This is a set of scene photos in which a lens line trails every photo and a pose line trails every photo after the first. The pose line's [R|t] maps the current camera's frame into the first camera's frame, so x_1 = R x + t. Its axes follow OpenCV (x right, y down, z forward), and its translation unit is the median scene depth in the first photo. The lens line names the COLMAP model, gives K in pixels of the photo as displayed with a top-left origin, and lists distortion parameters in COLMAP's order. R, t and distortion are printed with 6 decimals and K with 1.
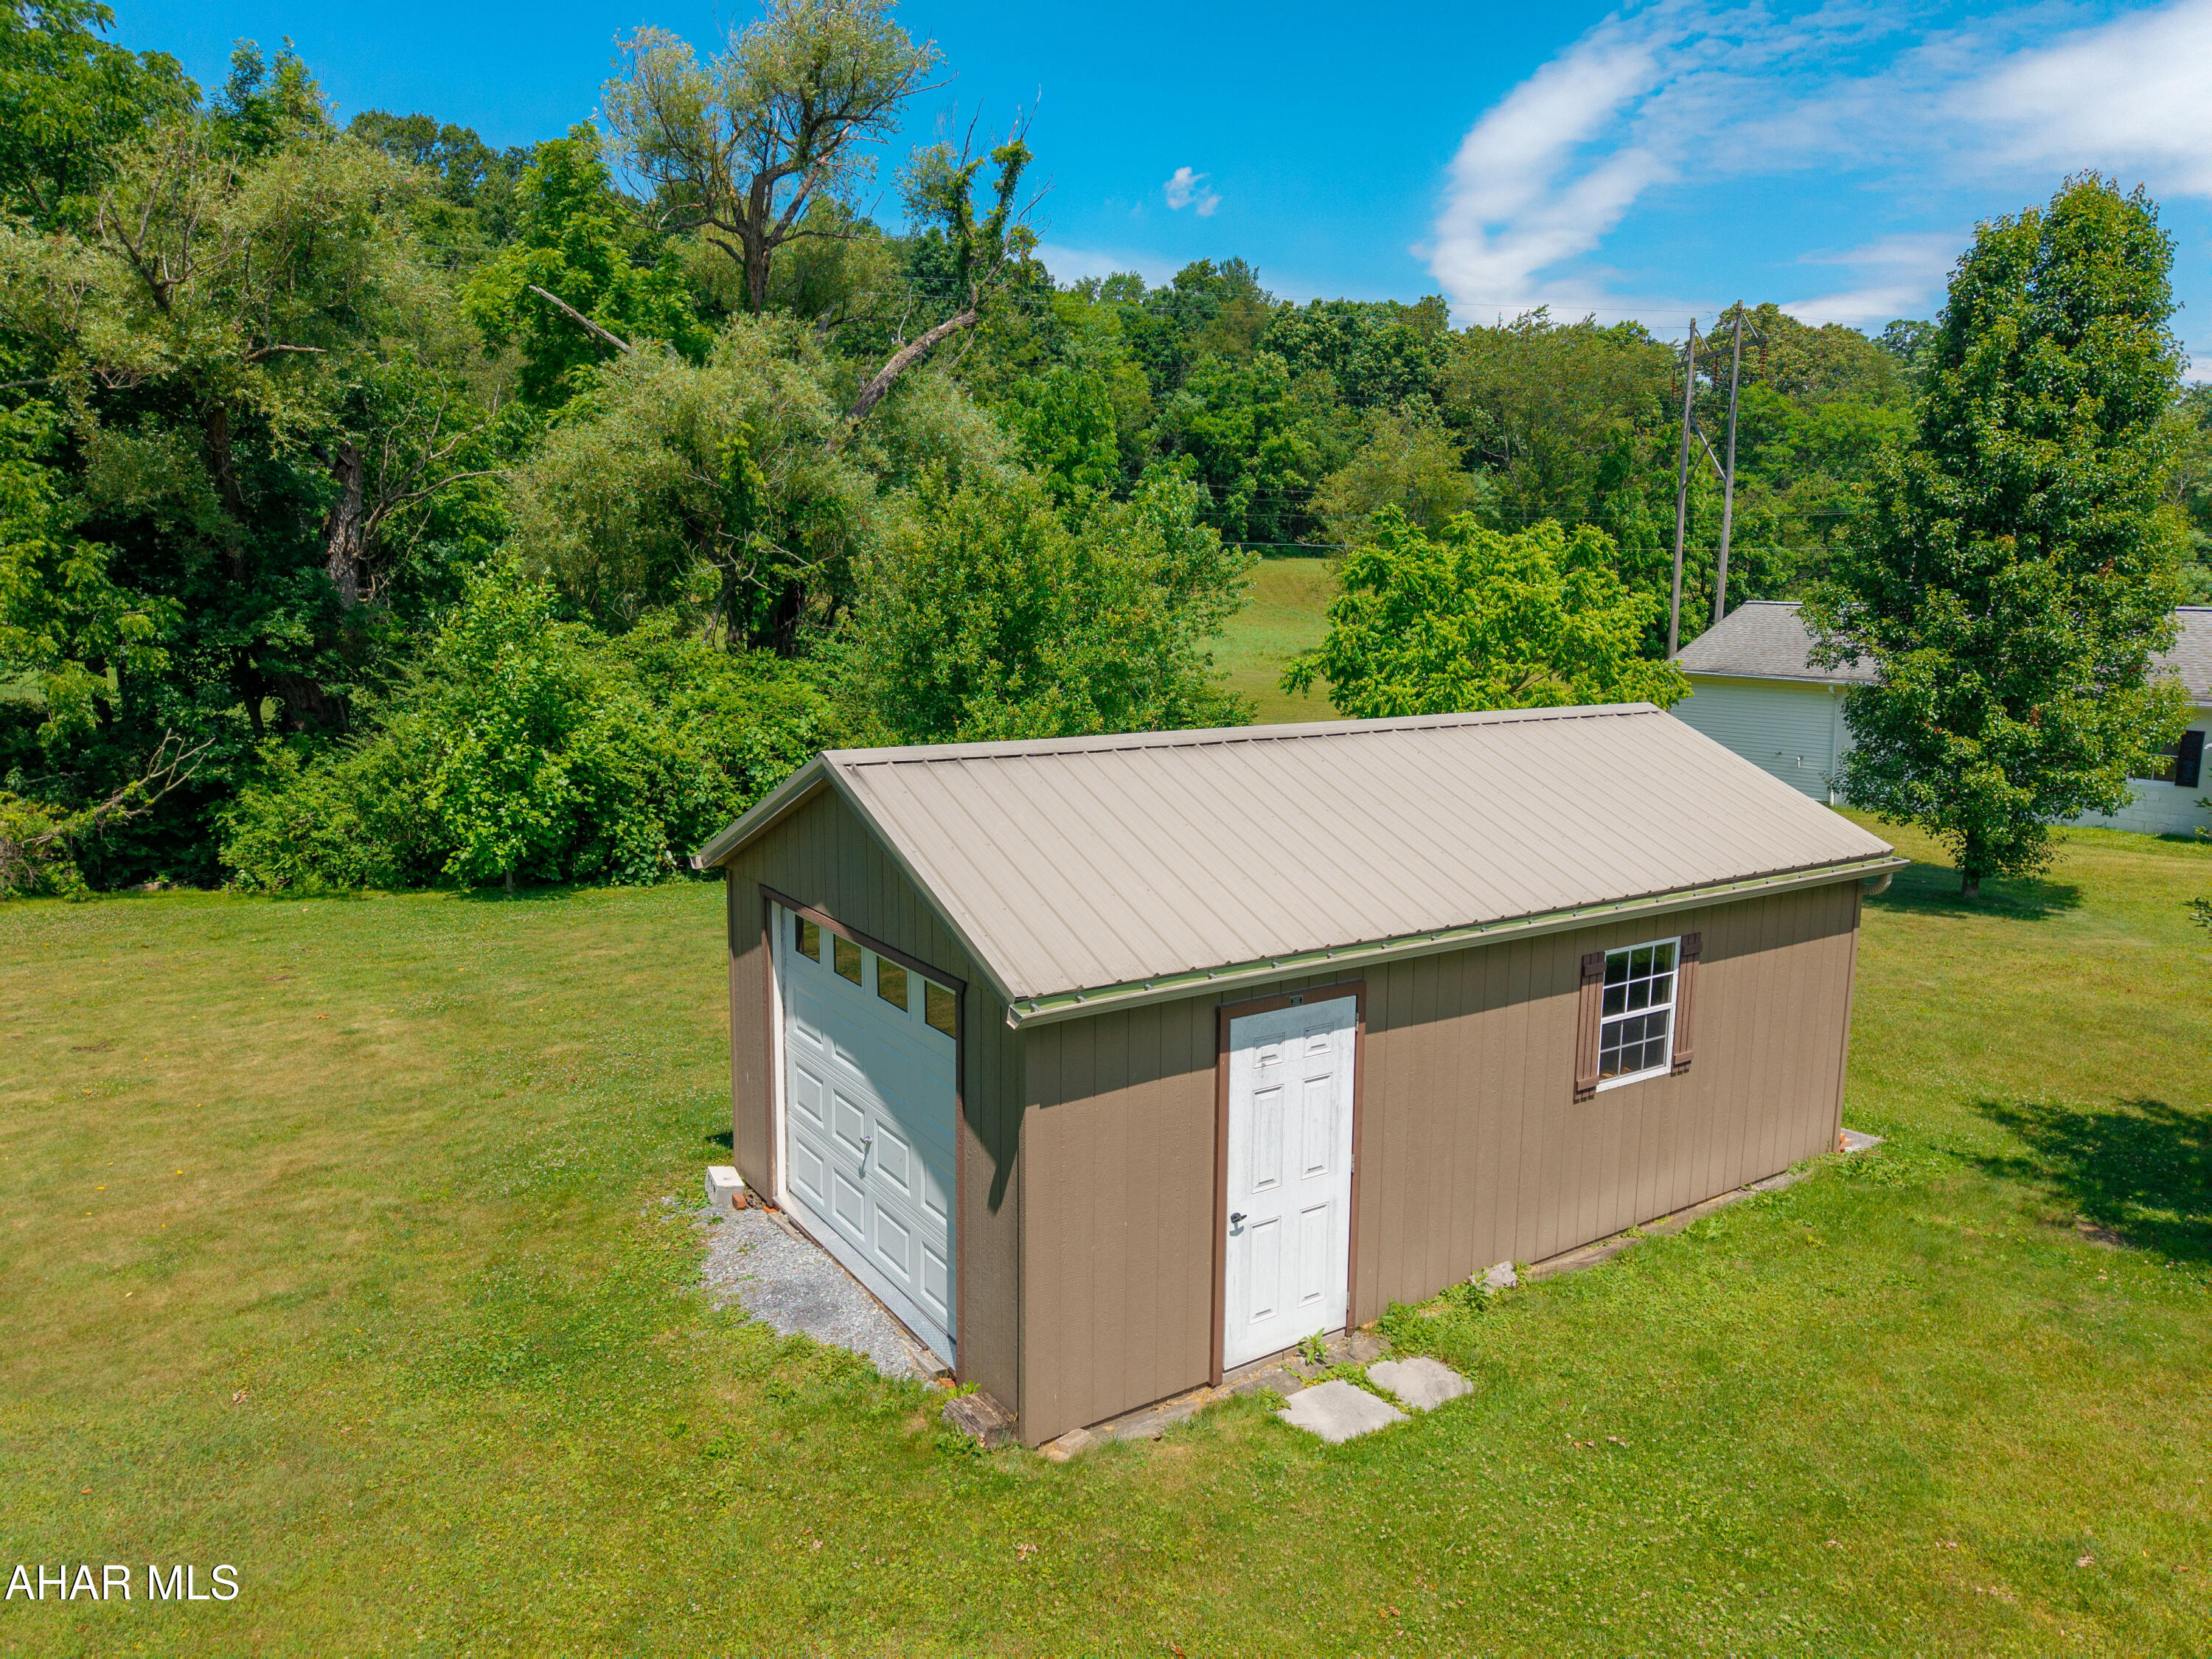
lens RADIAL K [[1489.4, 0, 1097.2], [0, 1489.4, 830.7], [0, 0, 1]] dist [-0.003413, -0.001139]
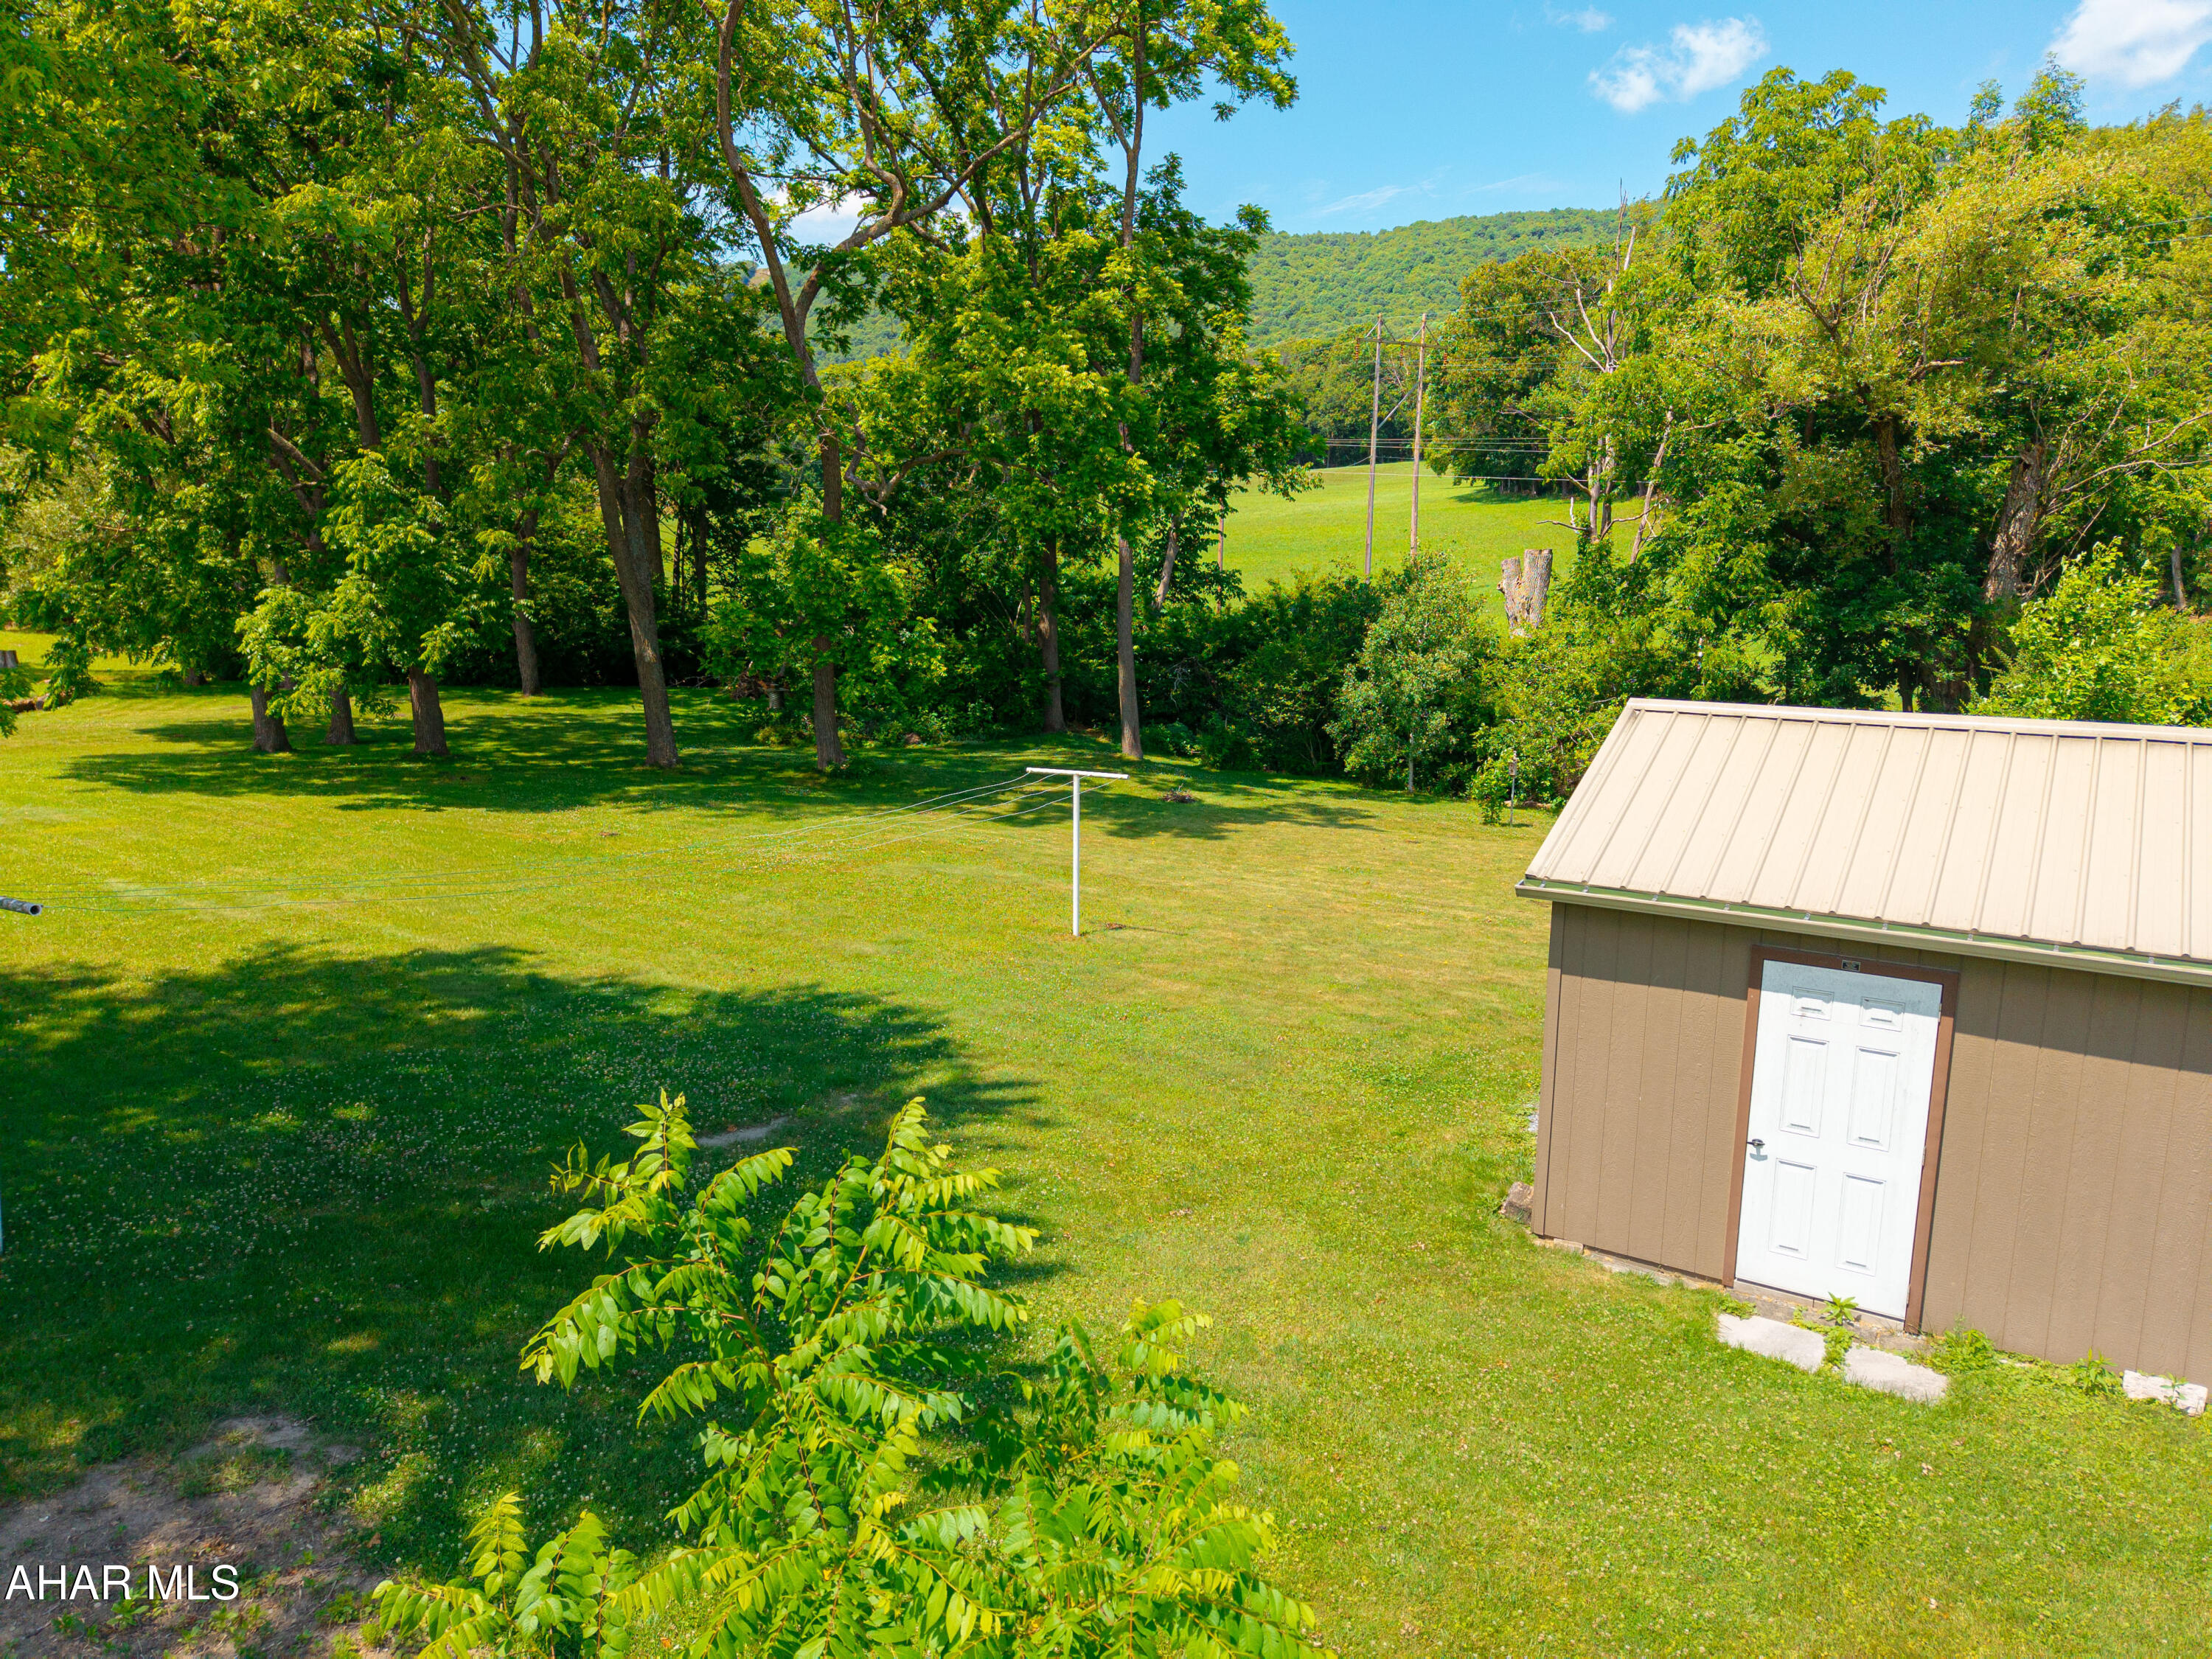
lens RADIAL K [[1489.4, 0, 1097.2], [0, 1489.4, 830.7], [0, 0, 1]] dist [-0.003413, -0.001139]
pose [[0.380482, 0.158983, -0.911020, 0.840425], [-0.157580, 0.981851, 0.105531, -0.007430], [0.911264, 0.103406, 0.398629, 0.081958]]
